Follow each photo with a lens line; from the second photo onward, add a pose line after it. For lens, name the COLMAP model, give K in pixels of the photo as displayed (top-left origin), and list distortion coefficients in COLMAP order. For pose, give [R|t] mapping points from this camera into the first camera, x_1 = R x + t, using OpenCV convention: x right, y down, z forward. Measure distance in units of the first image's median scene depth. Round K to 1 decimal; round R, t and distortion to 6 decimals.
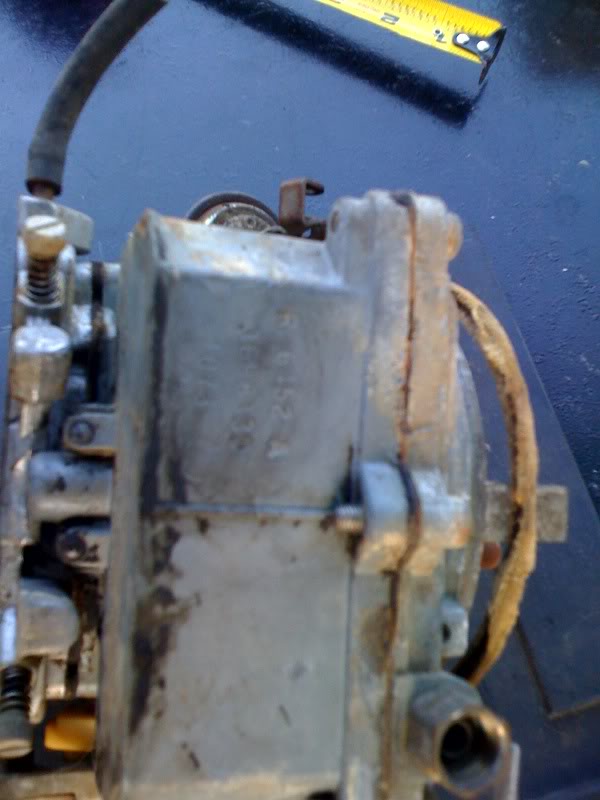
lens RADIAL K [[898.1, 0, 295.6], [0, 898.1, 402.2], [0, 0, 1]] dist [0.076509, -0.358598]
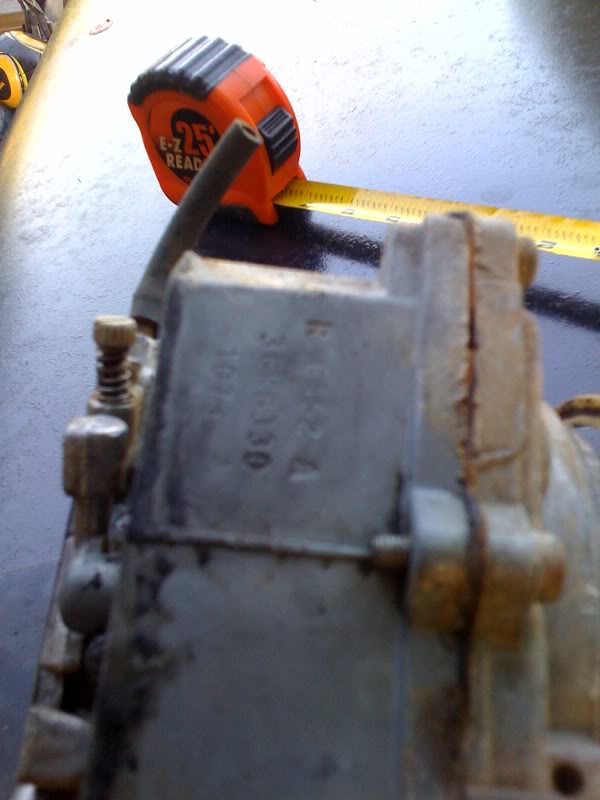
lens RADIAL K [[898.1, 0, 295.6], [0, 898.1, 402.2], [0, 0, 1]] dist [0.076509, -0.358598]
pose [[0.962823, -0.082610, -0.257191, 0.179437], [-0.026241, 0.918987, -0.393415, 0.301409], [0.268855, 0.385538, 0.882654, 0.249711]]
